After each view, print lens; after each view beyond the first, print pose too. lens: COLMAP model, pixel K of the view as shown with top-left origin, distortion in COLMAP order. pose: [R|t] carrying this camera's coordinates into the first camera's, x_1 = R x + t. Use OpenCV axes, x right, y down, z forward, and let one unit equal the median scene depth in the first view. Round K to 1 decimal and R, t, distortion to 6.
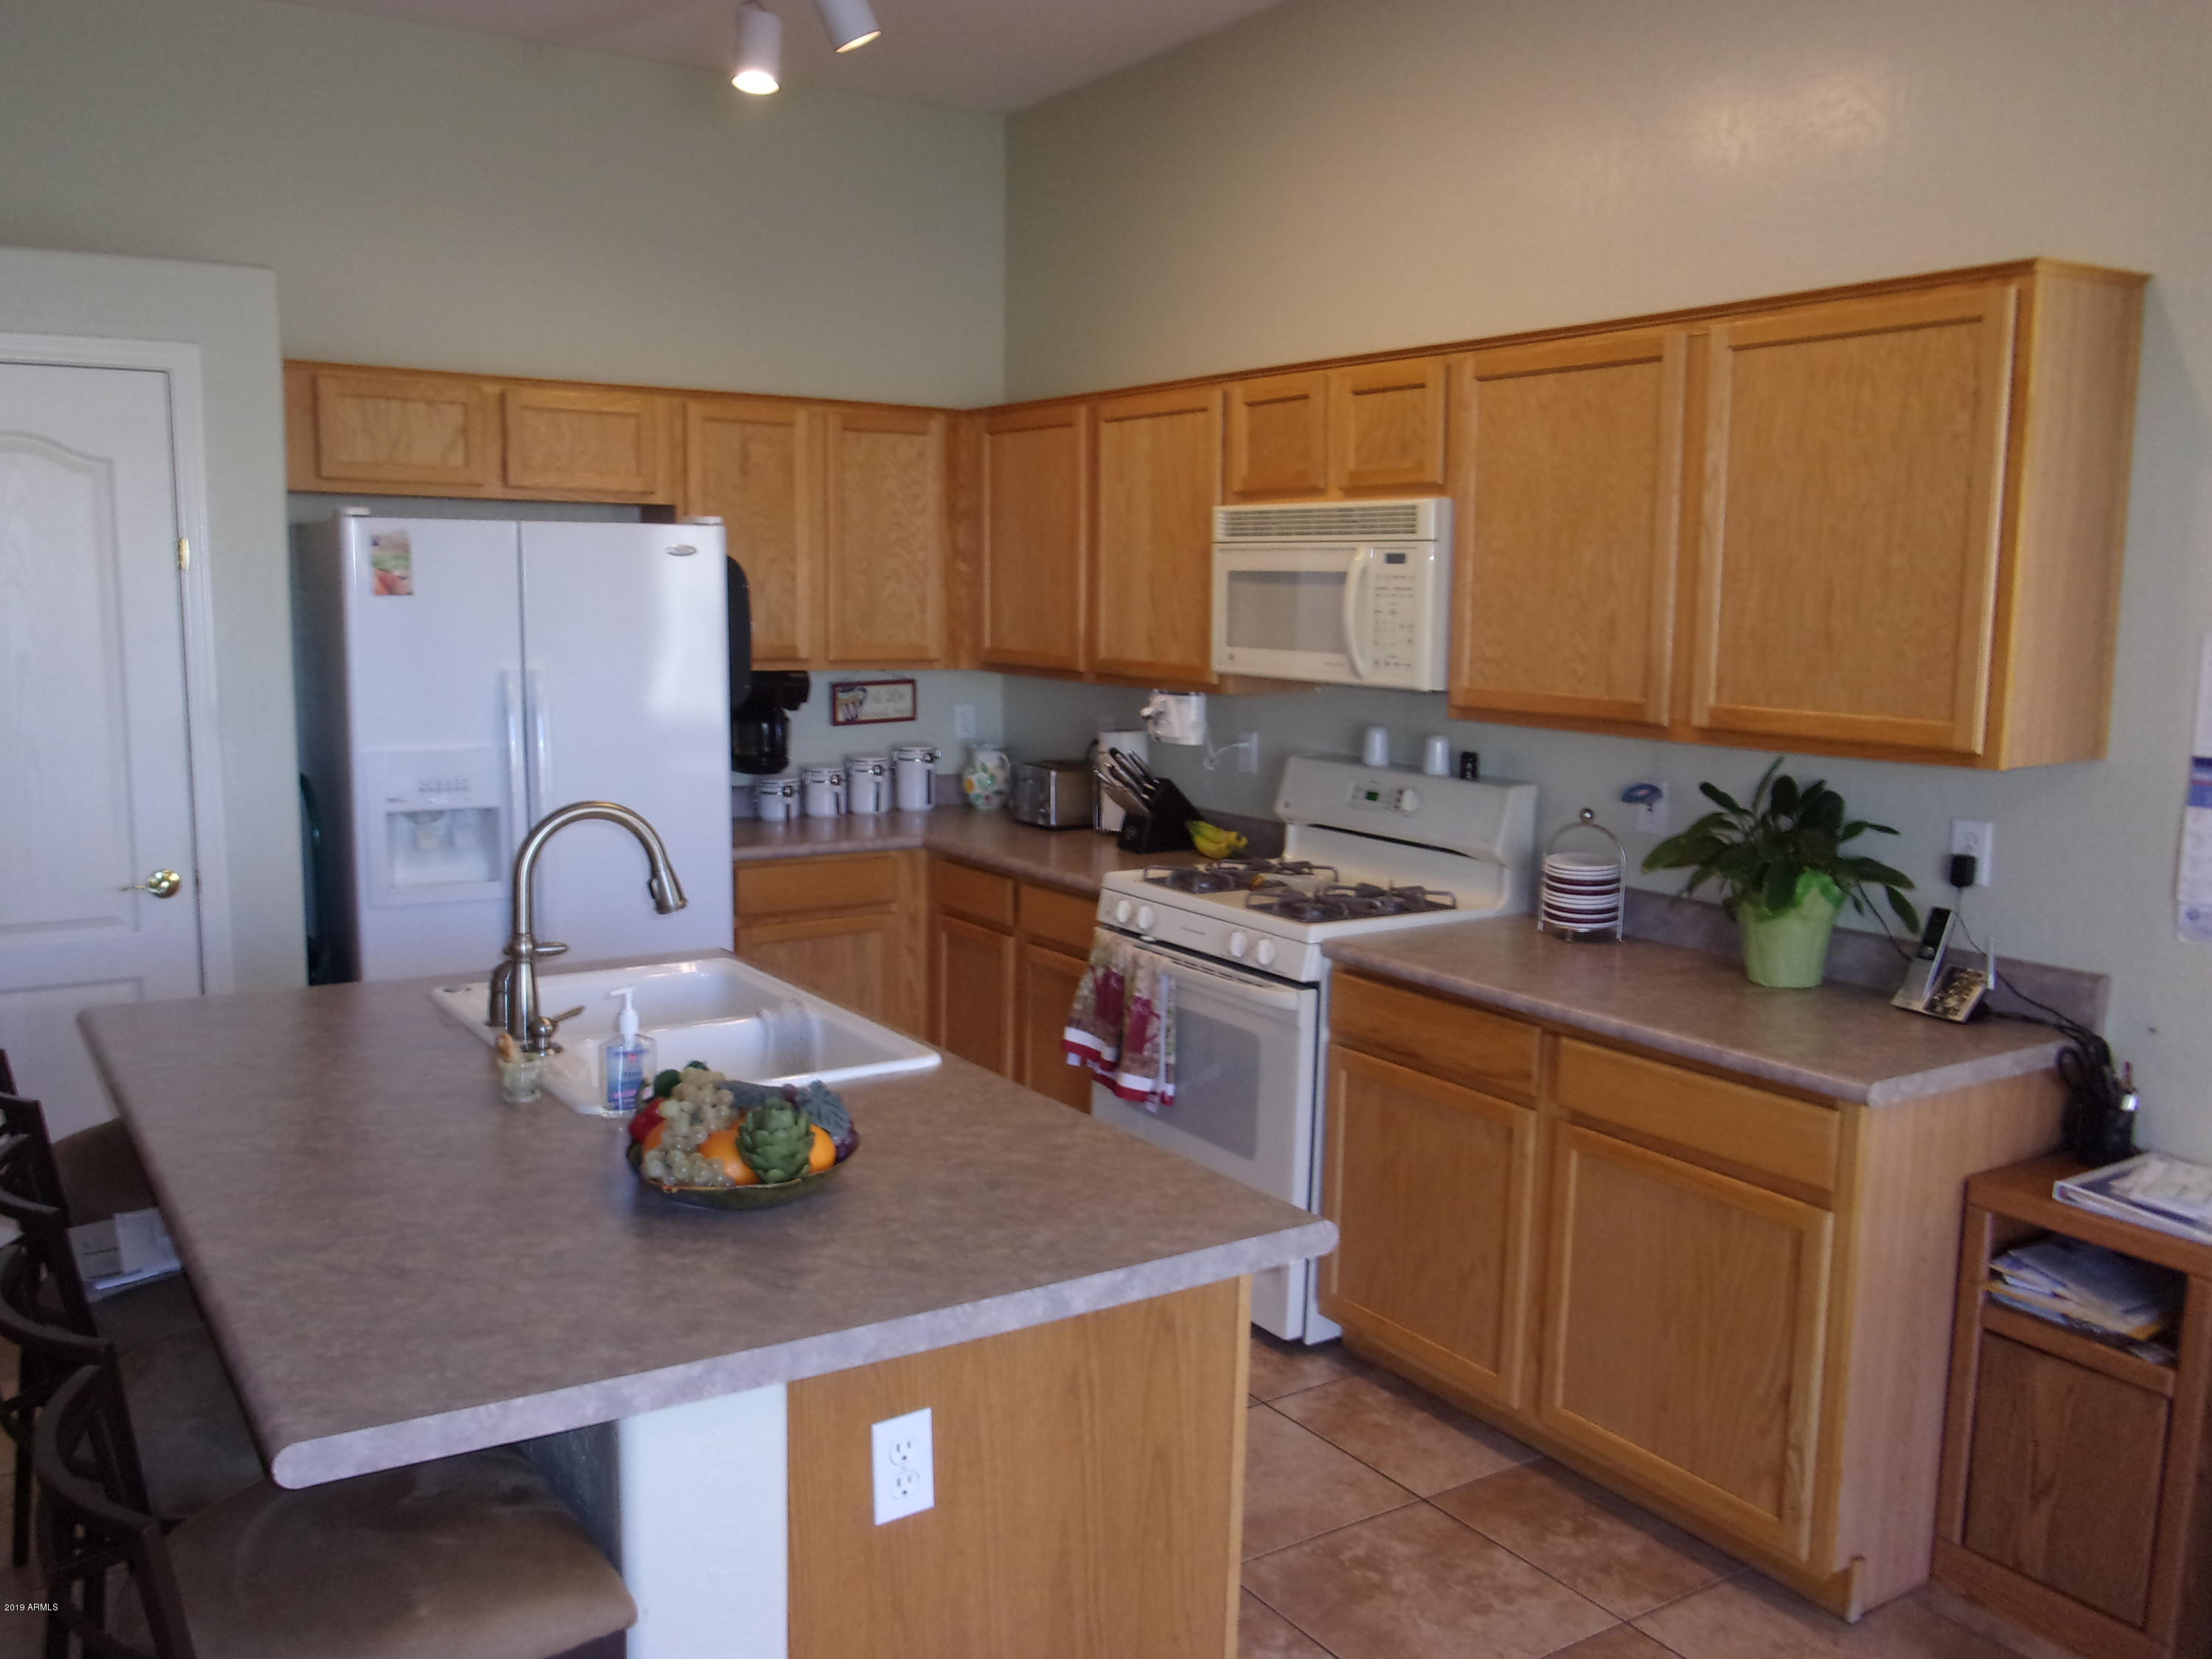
lens RADIAL K [[1865.6, 0, 1066.0], [0, 1865.6, 835.9], [0, 0, 1]] dist [0.004251, -0.008475]
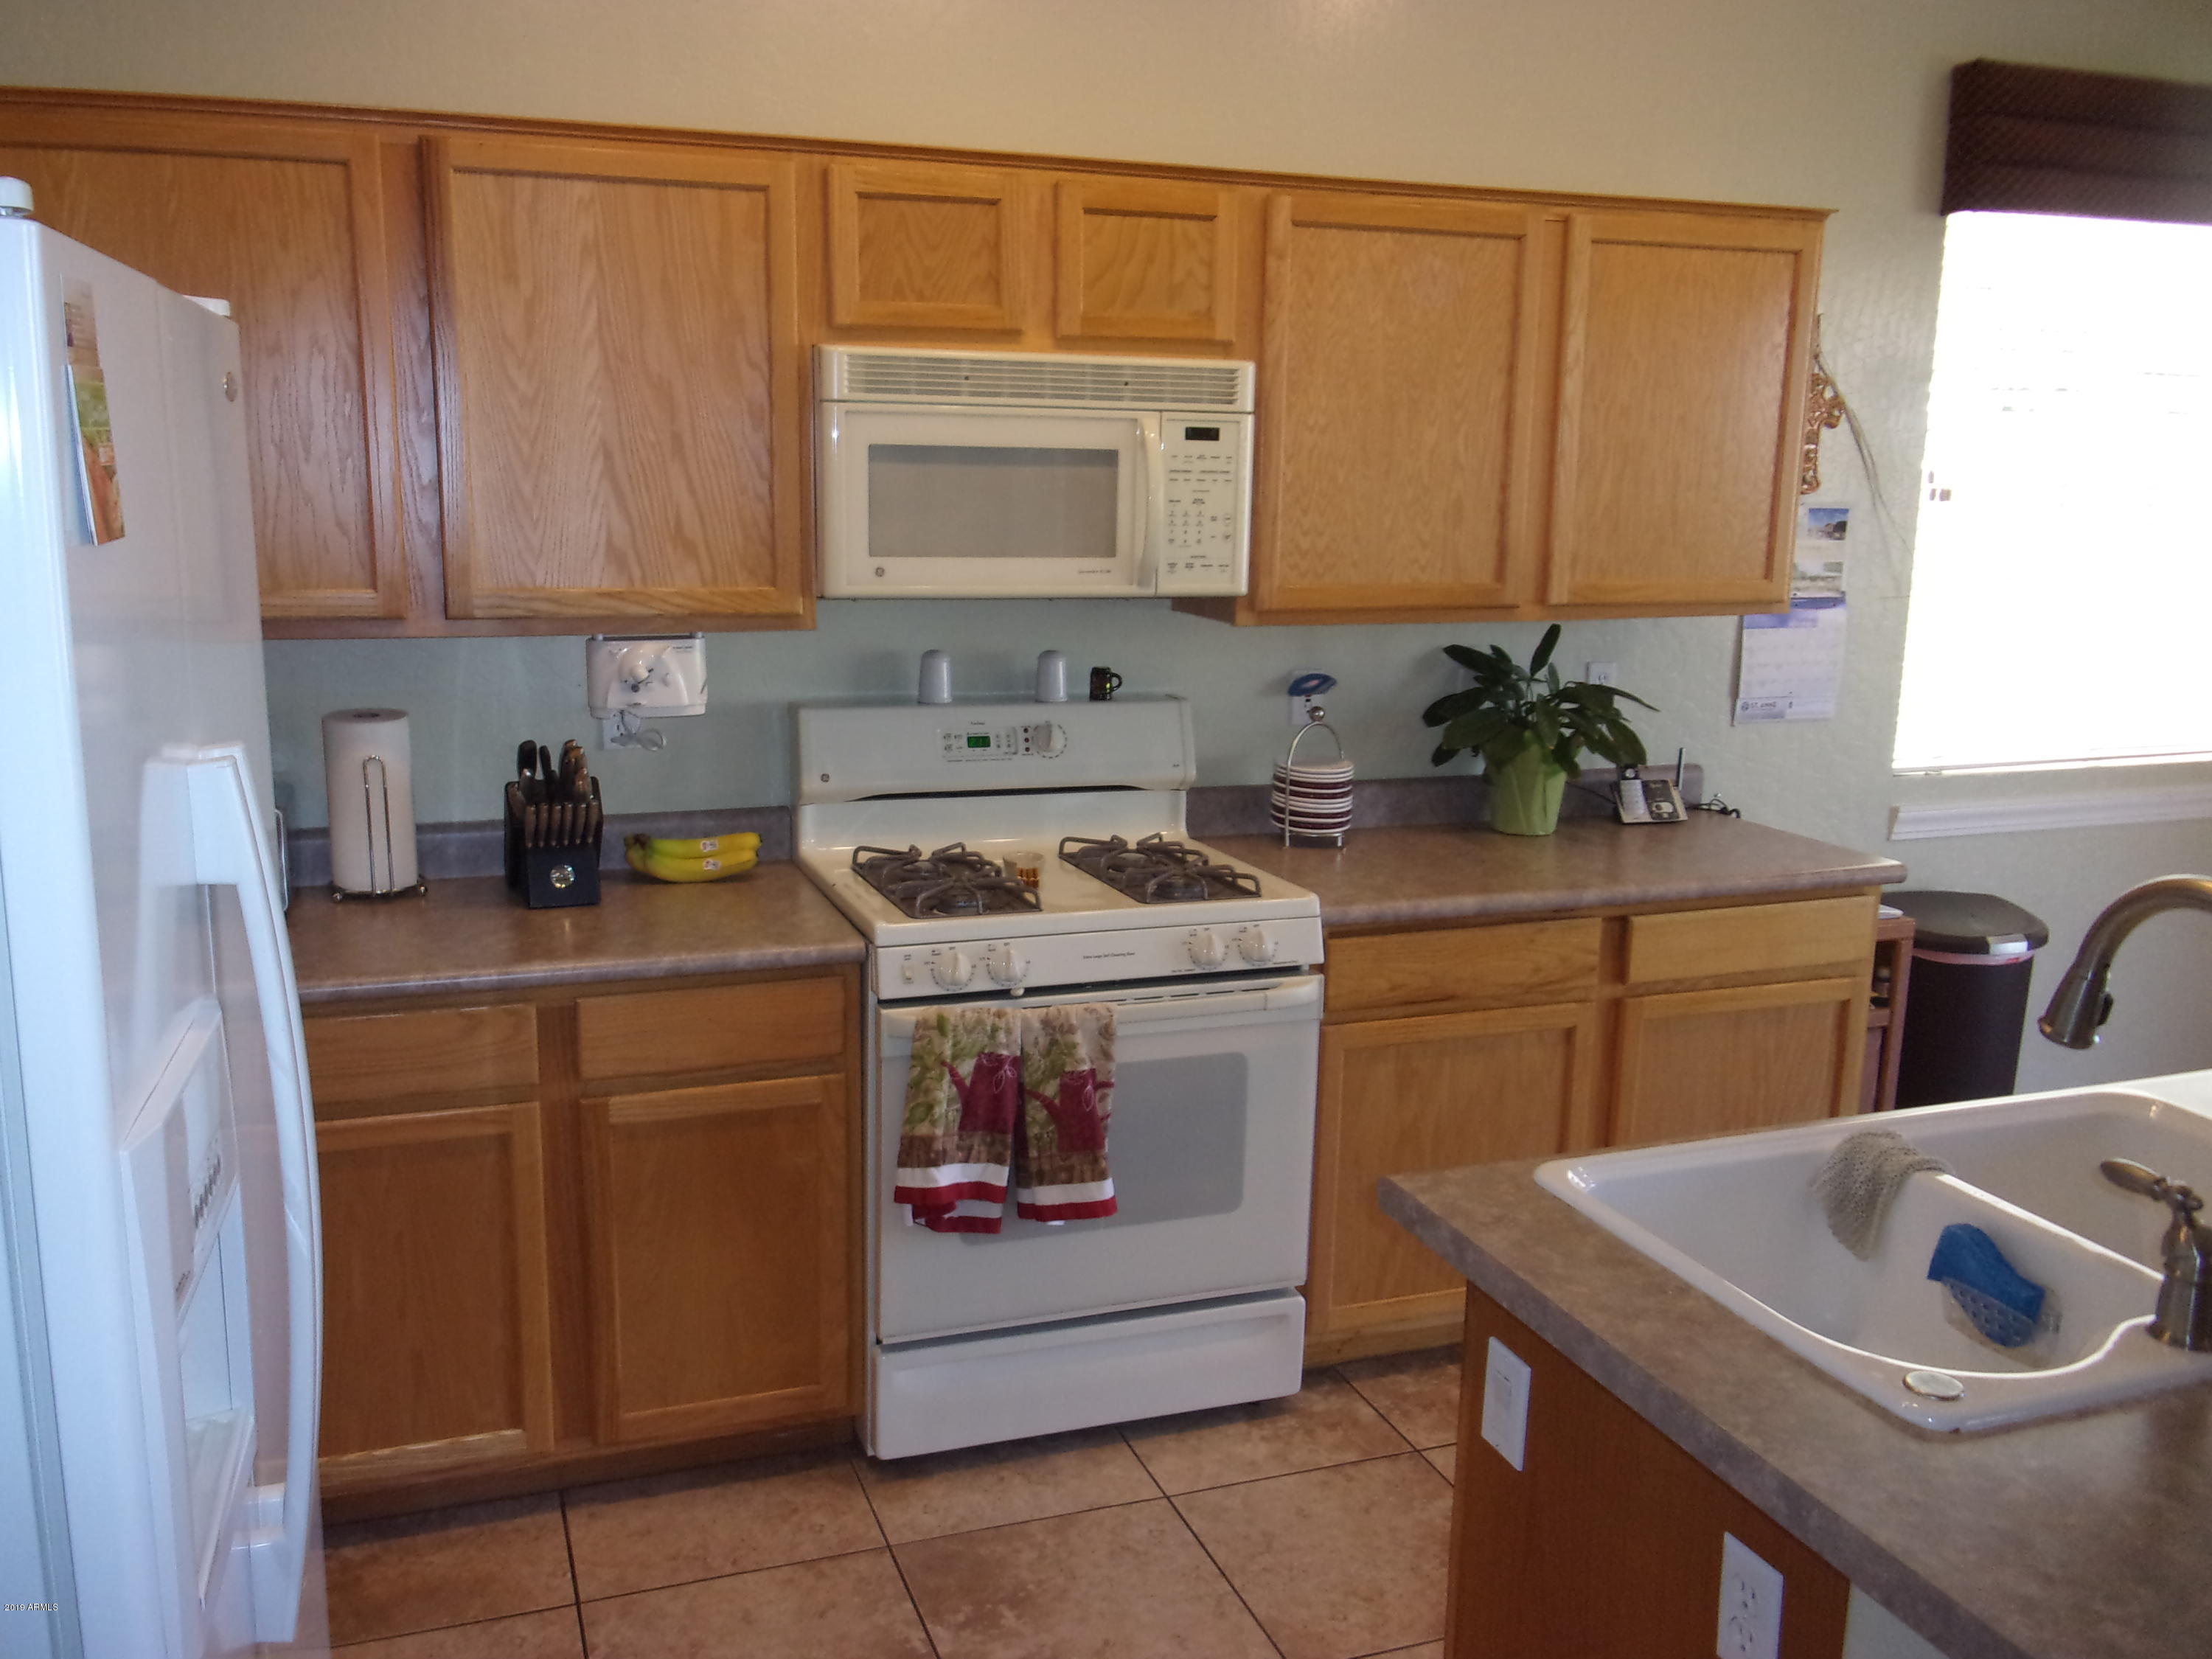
lens RADIAL K [[1865.6, 0, 1066.0], [0, 1865.6, 835.9], [0, 0, 1]] dist [0.004251, -0.008475]
pose [[0.216017, -0.196093, 0.956496, -0.658190], [0.124941, 0.977123, 0.172105, -0.128241], [-0.968363, 0.082328, 0.235576, 0.903843]]
